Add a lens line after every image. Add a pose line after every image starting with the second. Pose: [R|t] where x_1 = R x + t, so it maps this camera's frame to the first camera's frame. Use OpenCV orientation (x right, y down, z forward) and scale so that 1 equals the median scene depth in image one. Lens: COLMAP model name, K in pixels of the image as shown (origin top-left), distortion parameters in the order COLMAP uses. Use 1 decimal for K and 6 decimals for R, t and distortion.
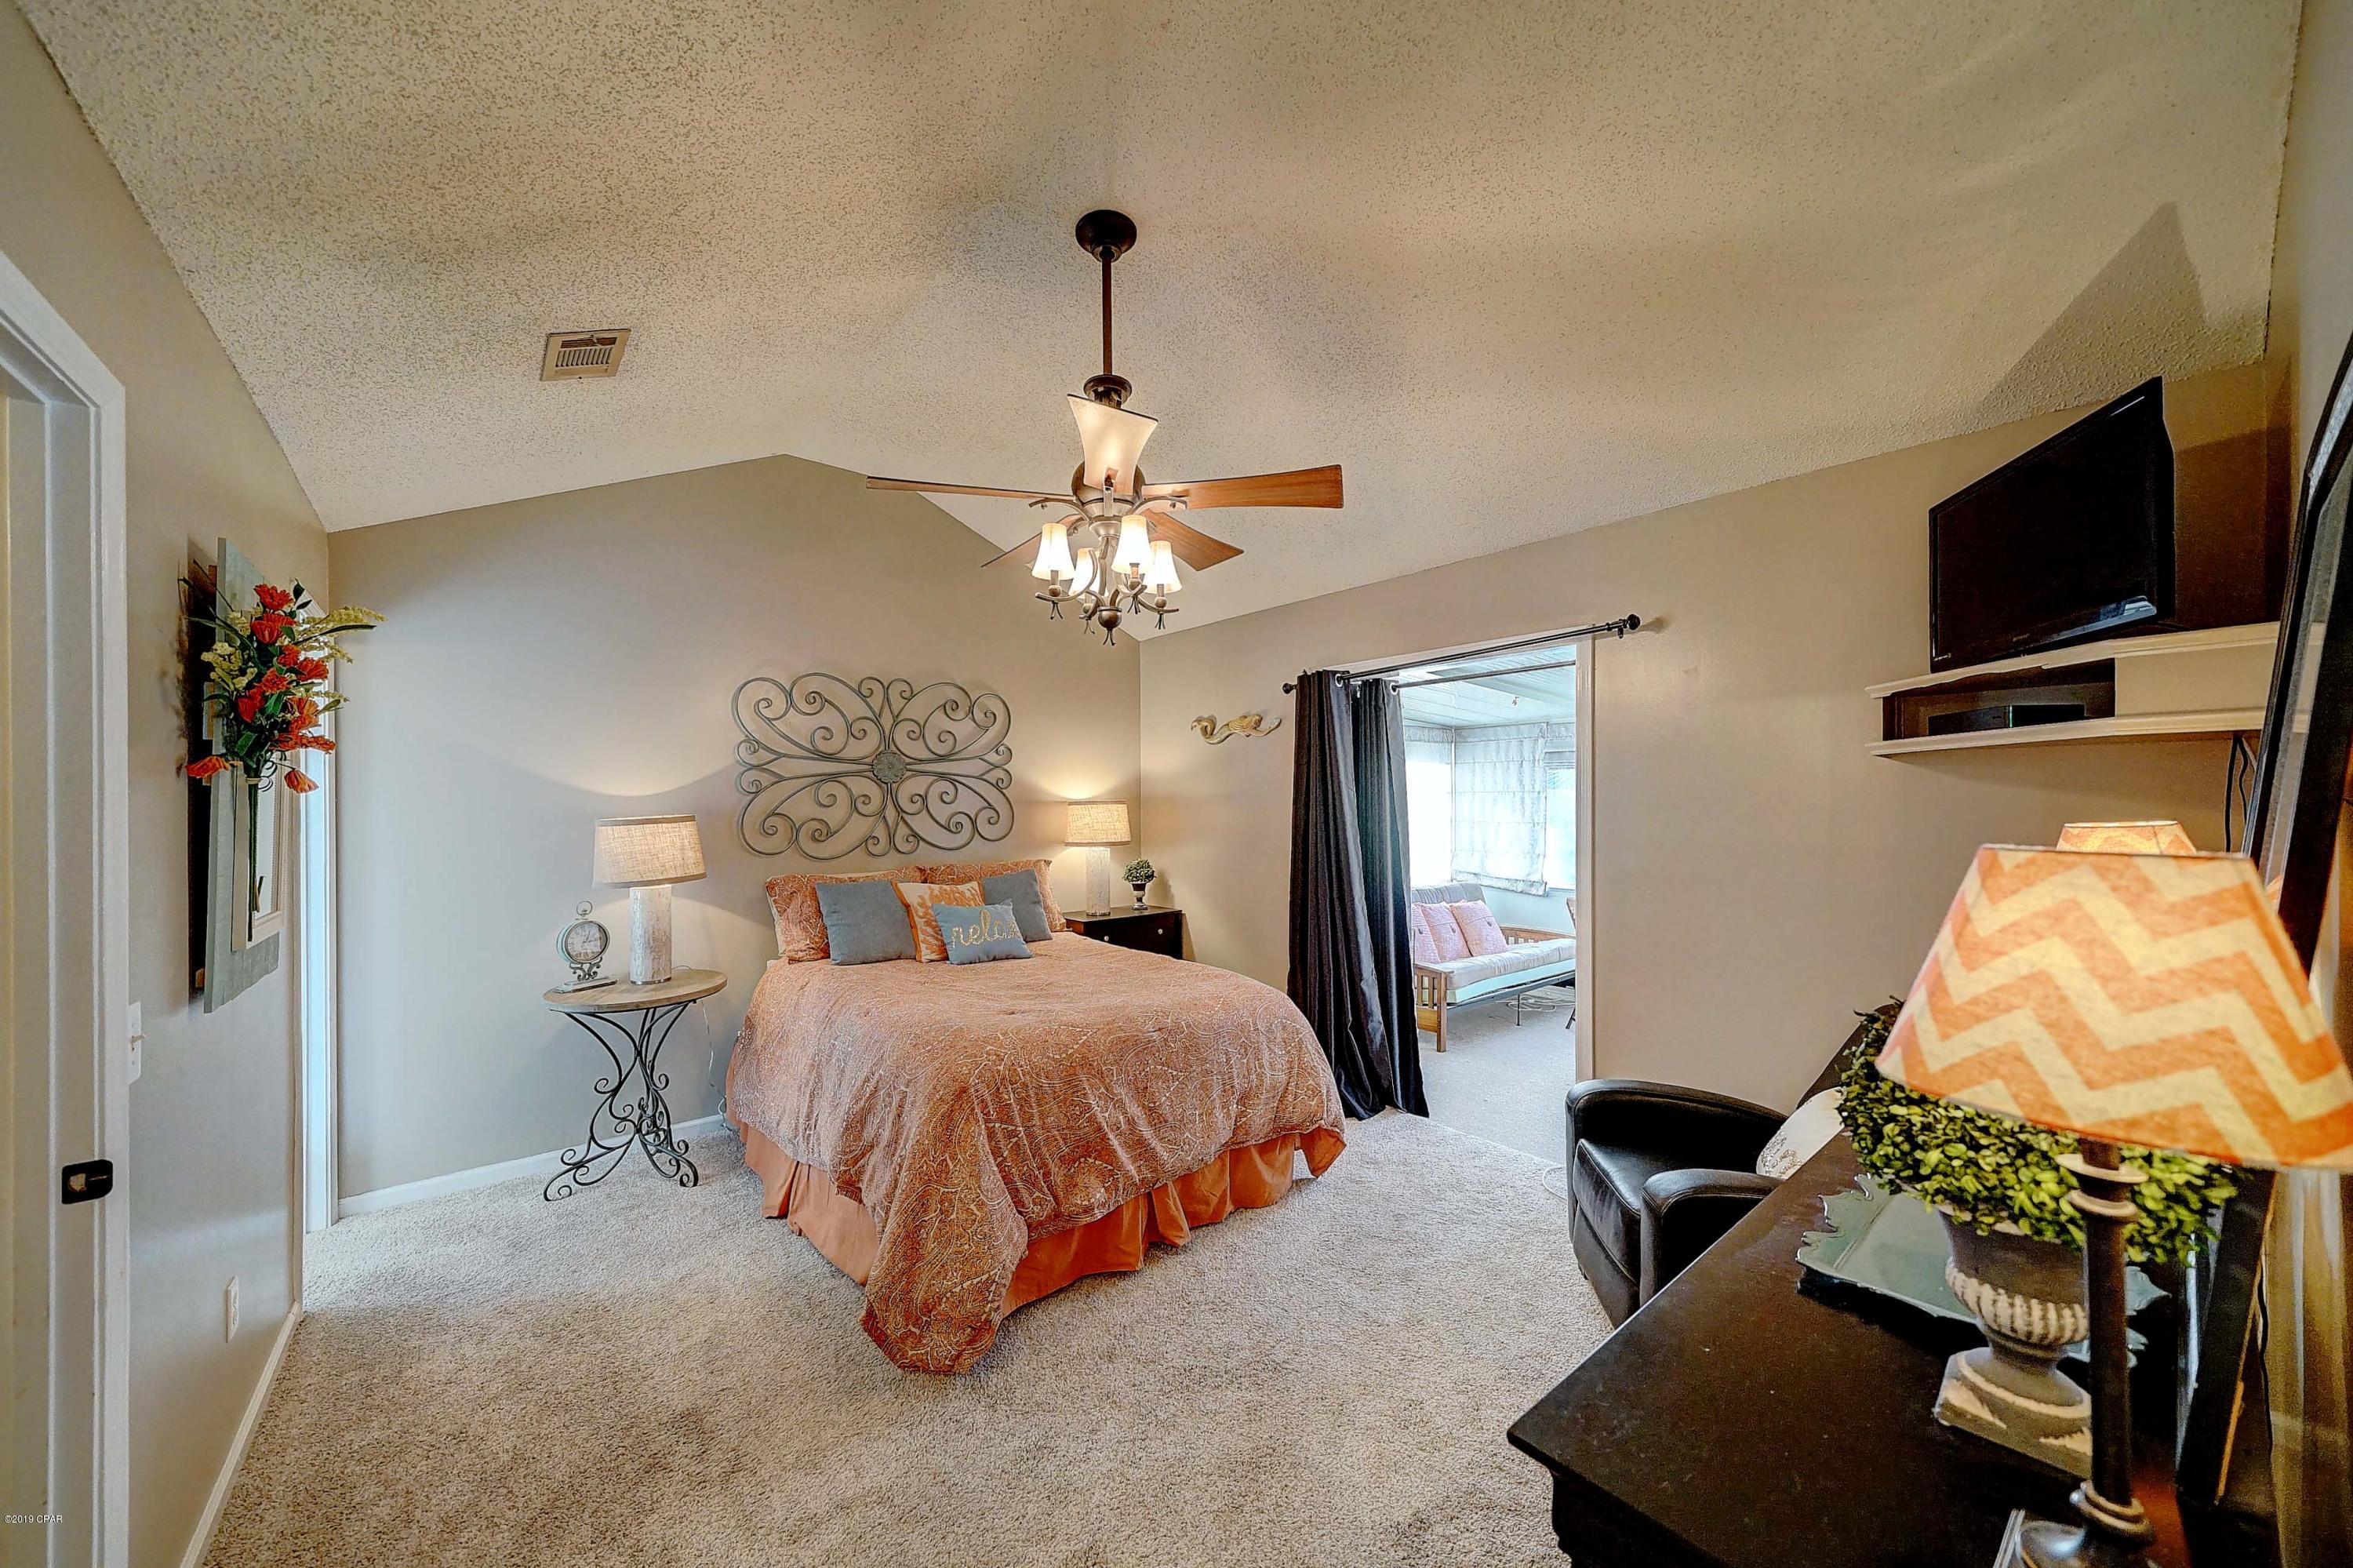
lens RADIAL K [[794.1, 0, 1169.8], [0, 794.1, 800.6], [0, 0, 1]] dist [0.006267, -0.000268]
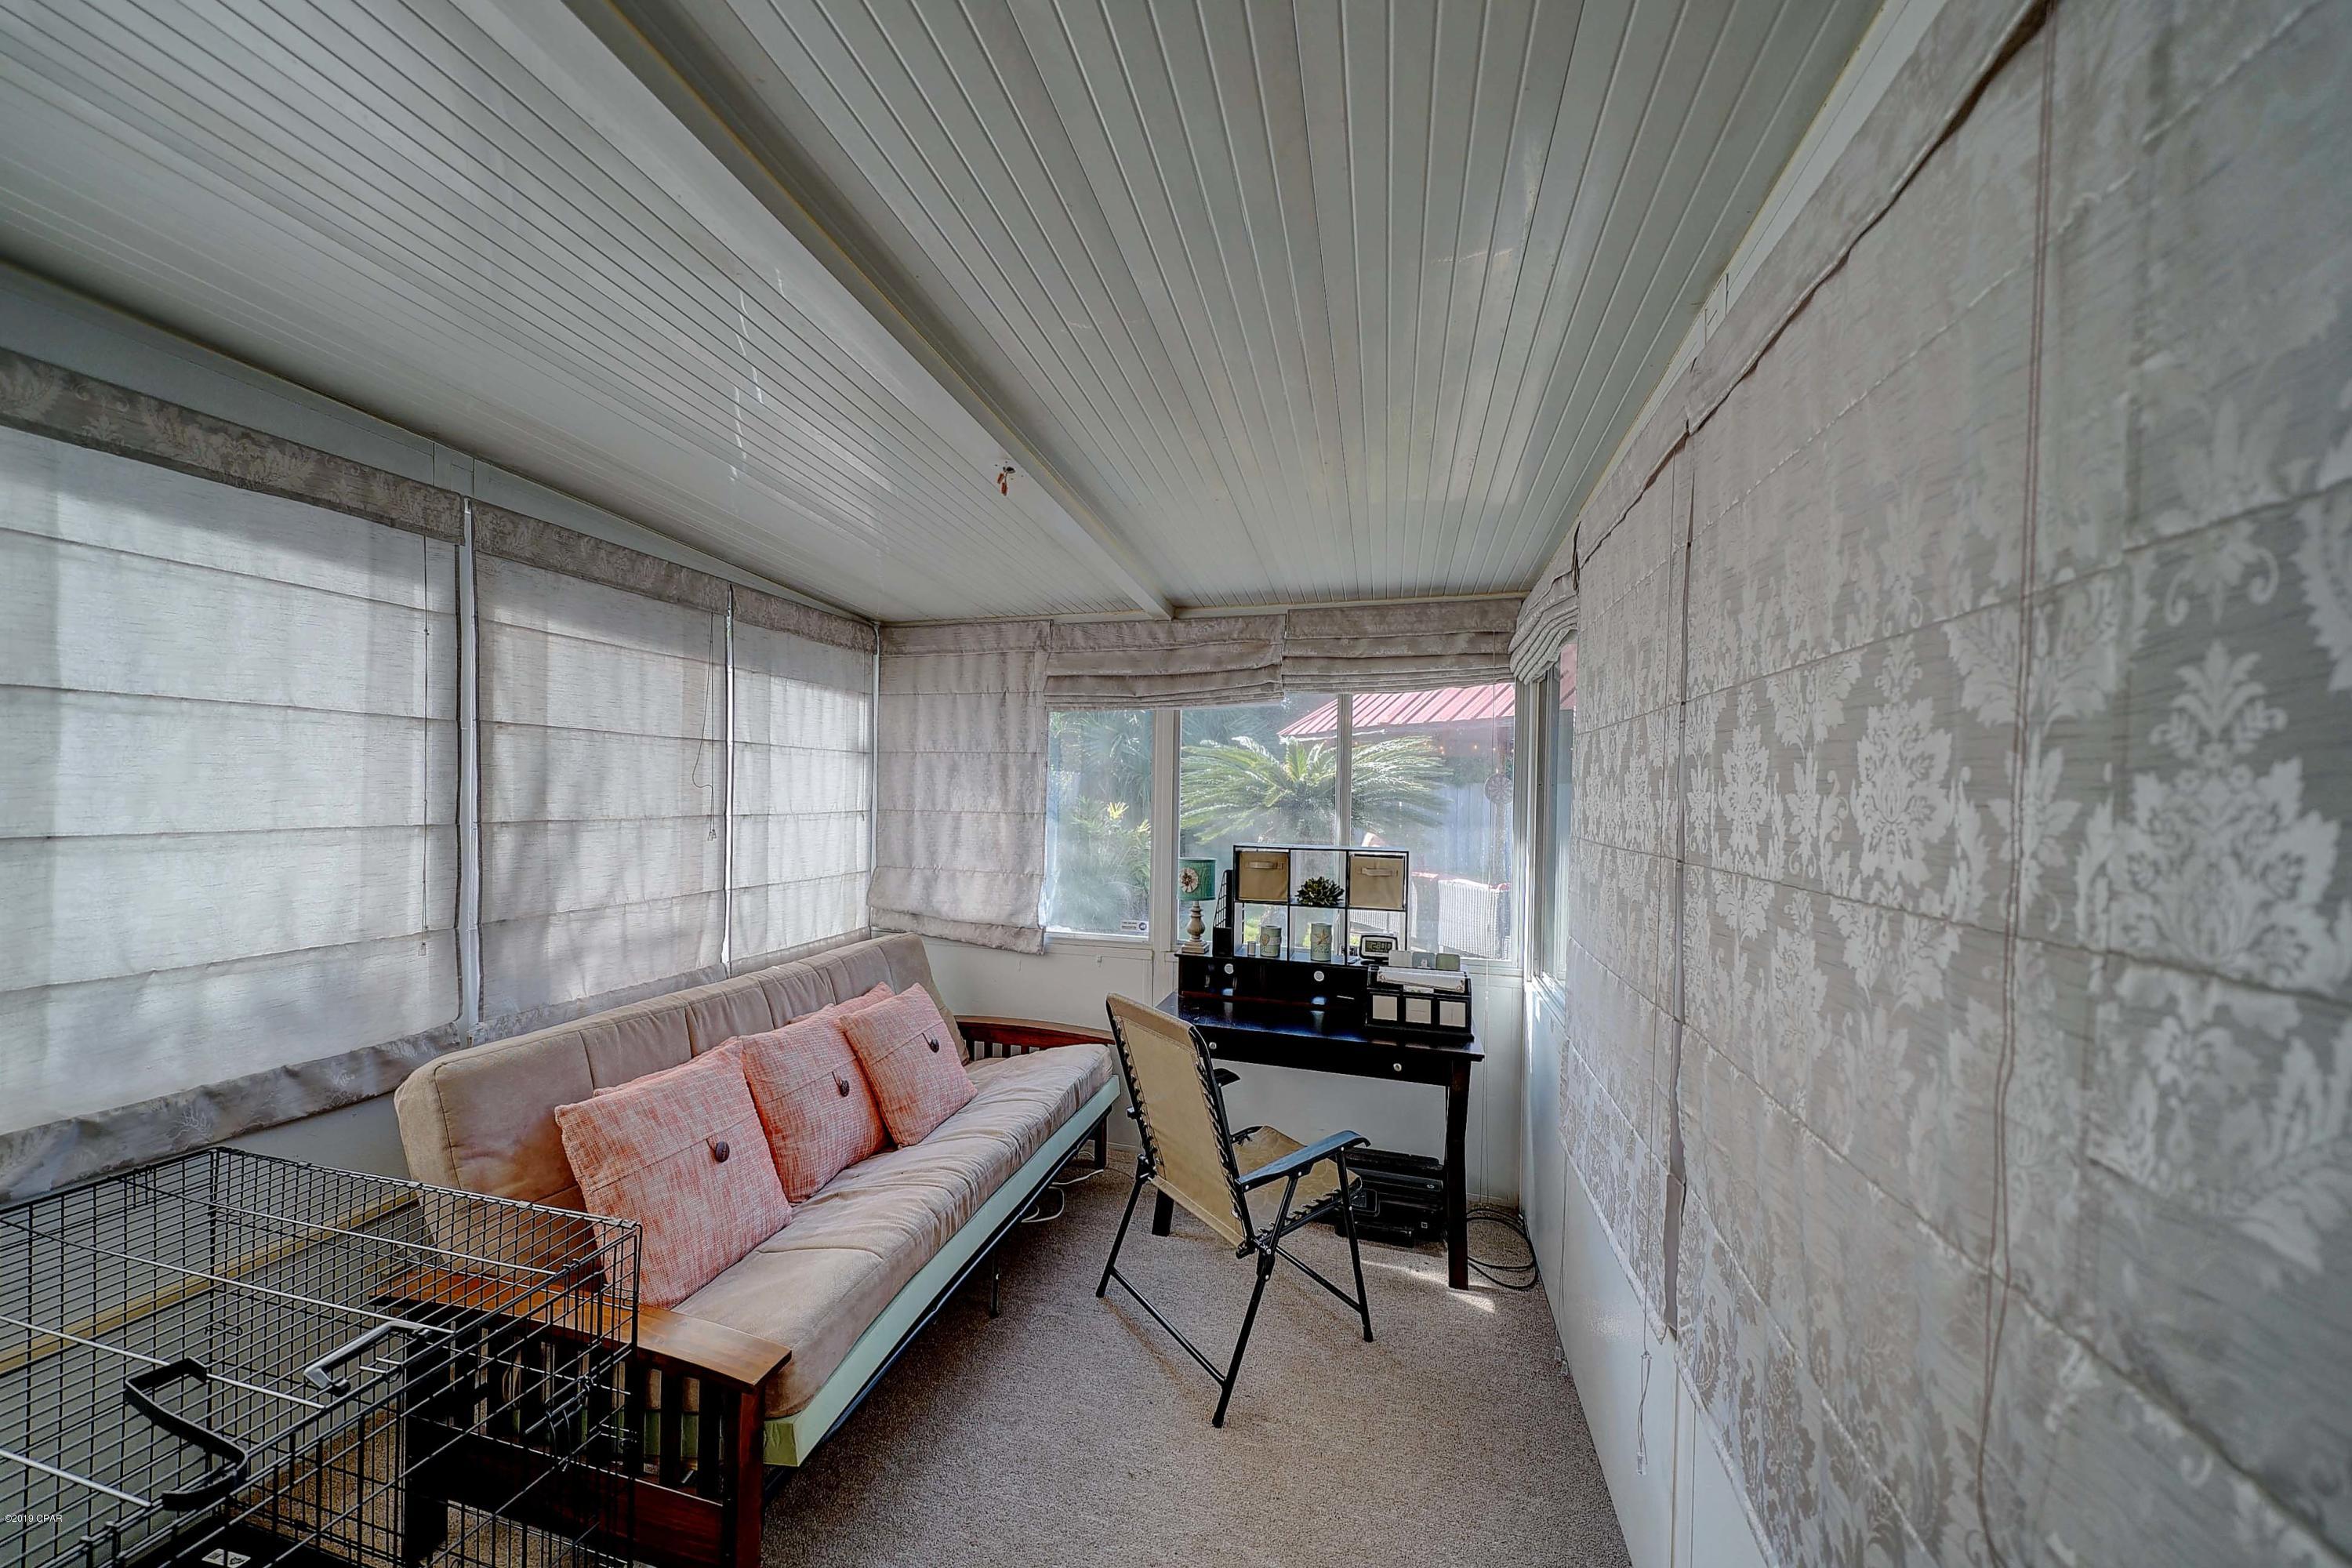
lens RADIAL K [[793.7, 0, 1166.6], [0, 793.7, 789.6], [0, 0, 1]] dist [0.006267, -0.000268]
pose [[0.803016, 0.011543, 0.595845, 0.407122], [-0.020606, 0.999752, 0.008404, 0.010390], [-0.595601, -0.019027, 0.803055, 0.961136]]
